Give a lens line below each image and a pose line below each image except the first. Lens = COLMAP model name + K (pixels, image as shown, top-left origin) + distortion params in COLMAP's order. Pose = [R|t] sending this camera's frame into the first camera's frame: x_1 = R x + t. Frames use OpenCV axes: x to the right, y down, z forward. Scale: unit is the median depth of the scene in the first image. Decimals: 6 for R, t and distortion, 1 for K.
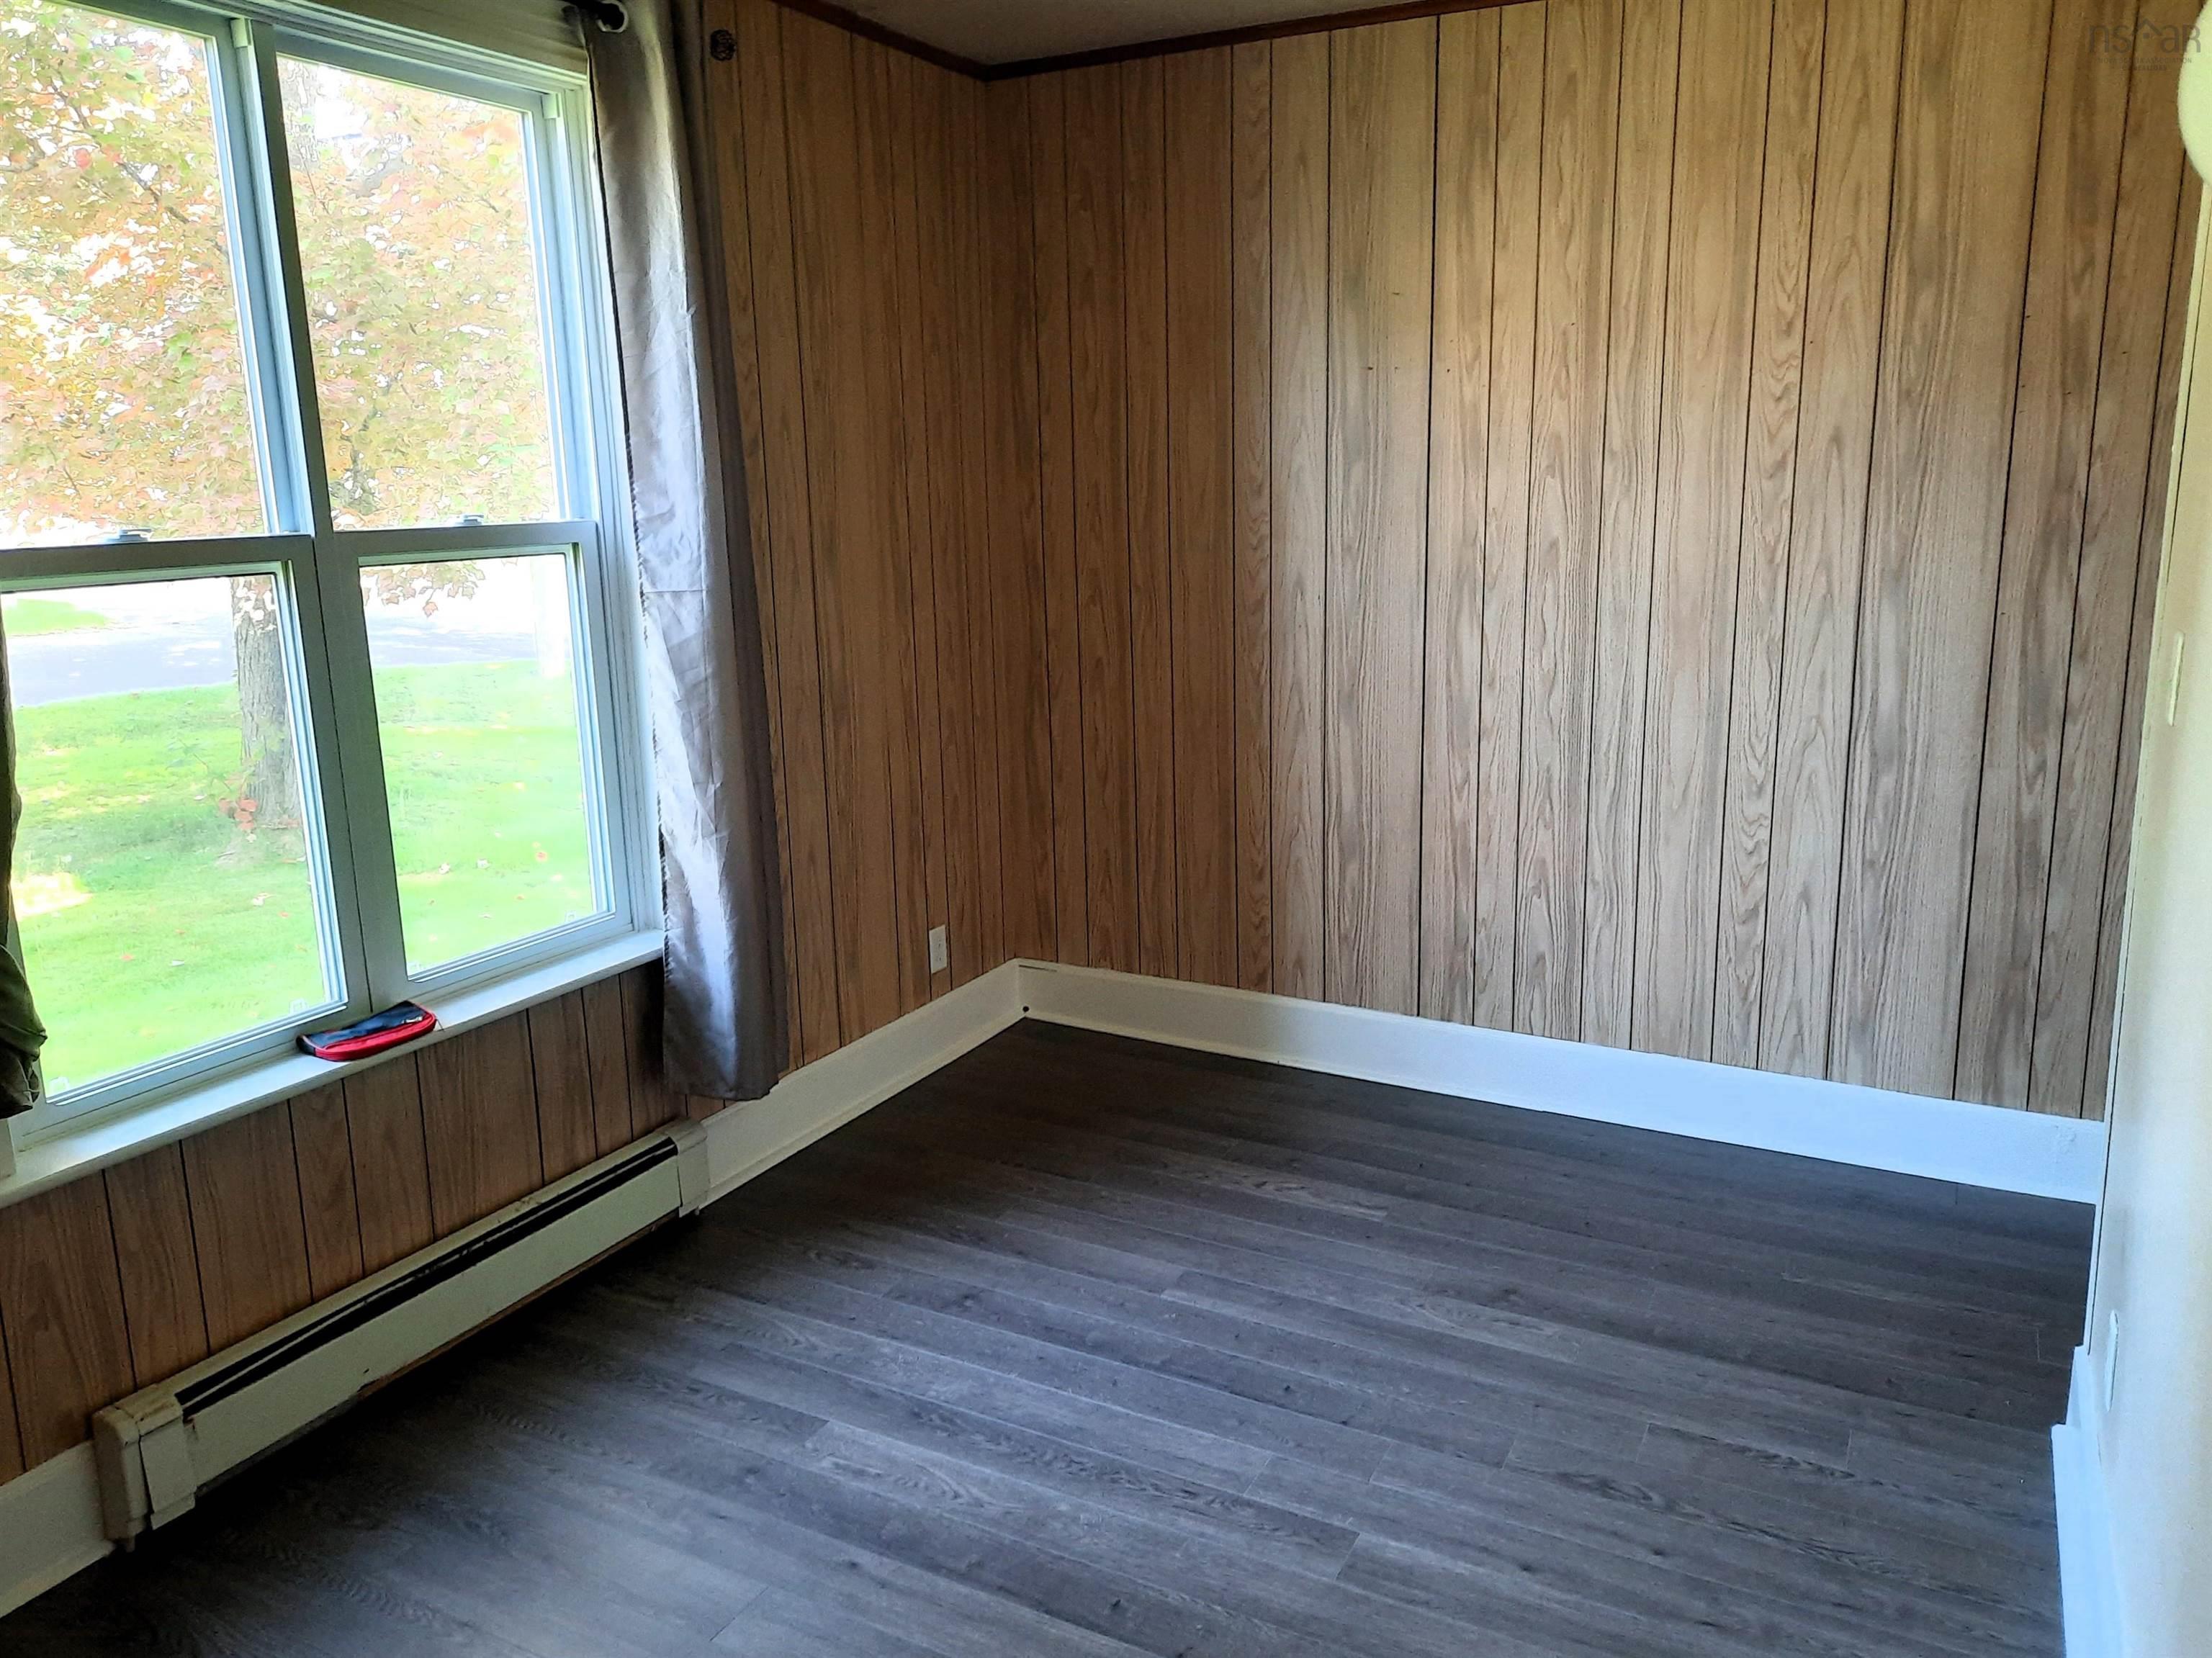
lens RADIAL K [[1599.7, 0, 1106.0], [0, 1599.7, 829.0], [0, 0, 1]] dist [-0.000653, 0.001716]
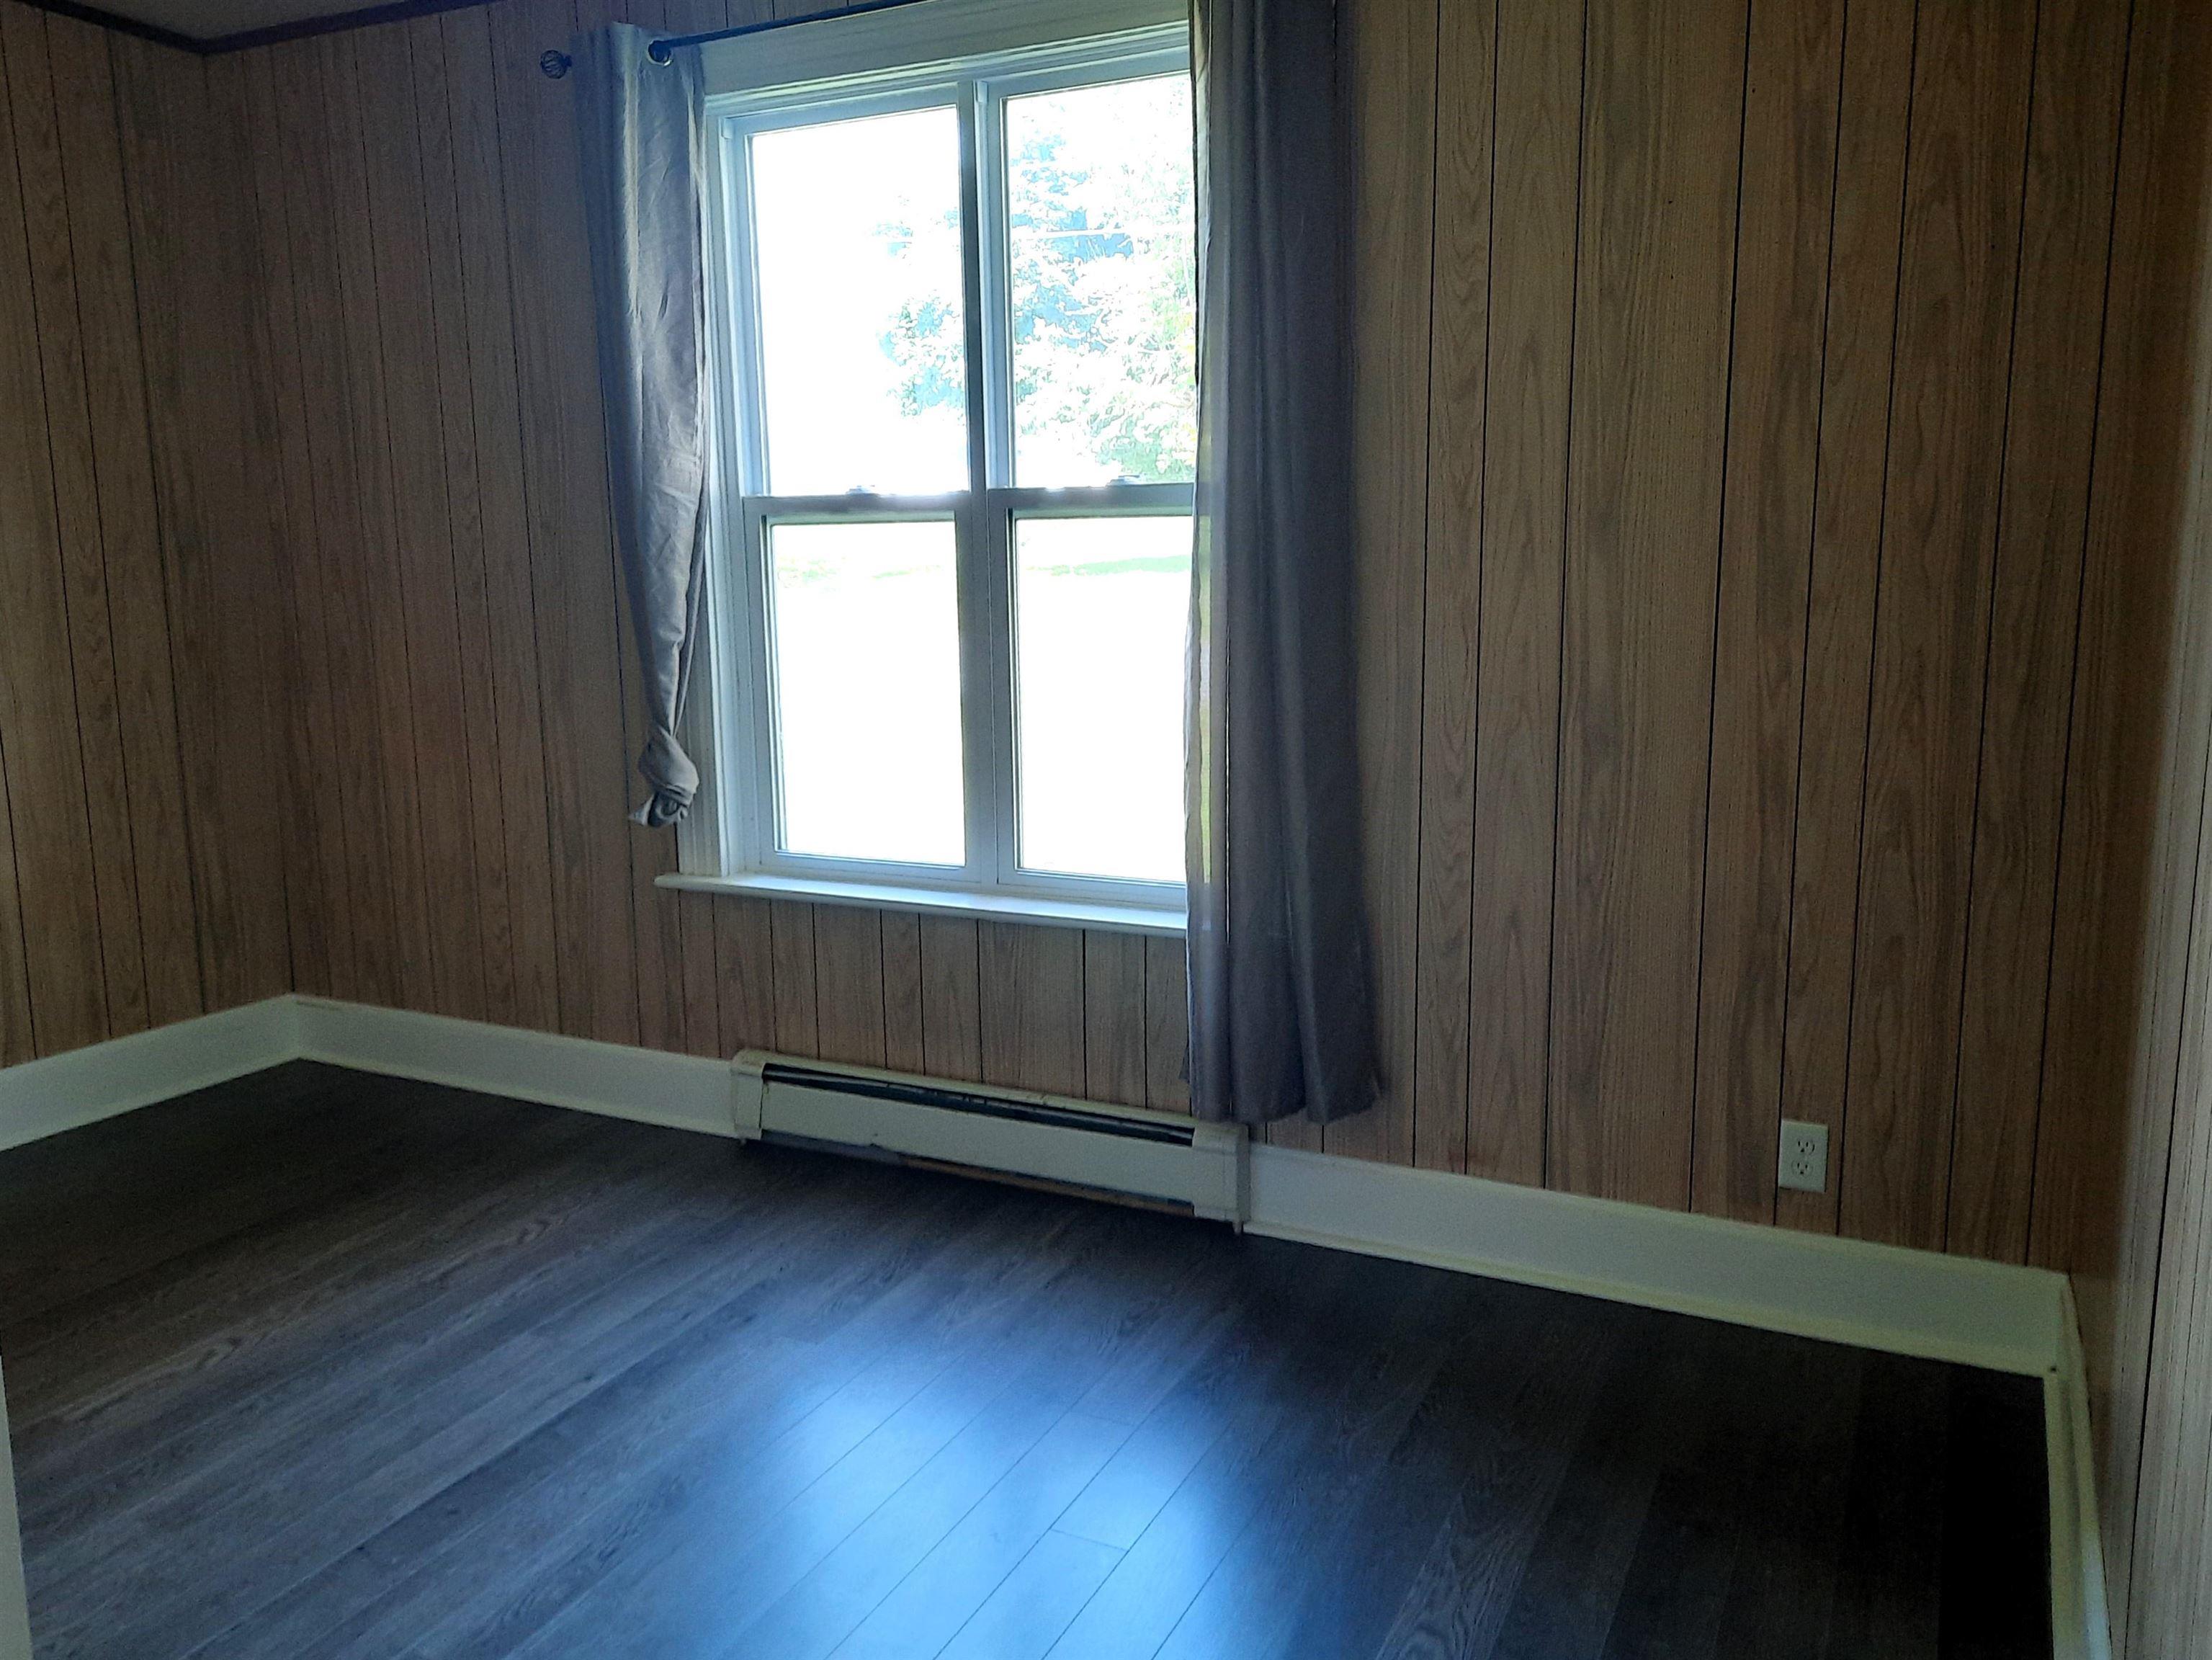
lens RADIAL K [[1726.8, 0, 1106.0], [0, 1726.8, 830.0], [0, 0, 1]] dist [0.039302, -0.002235]
pose [[0.016960, 0.195457, -0.980566, 0.794156], [-0.195923, 0.962344, 0.188436, -0.183174], [0.980473, 0.188919, 0.054616, 0.966907]]
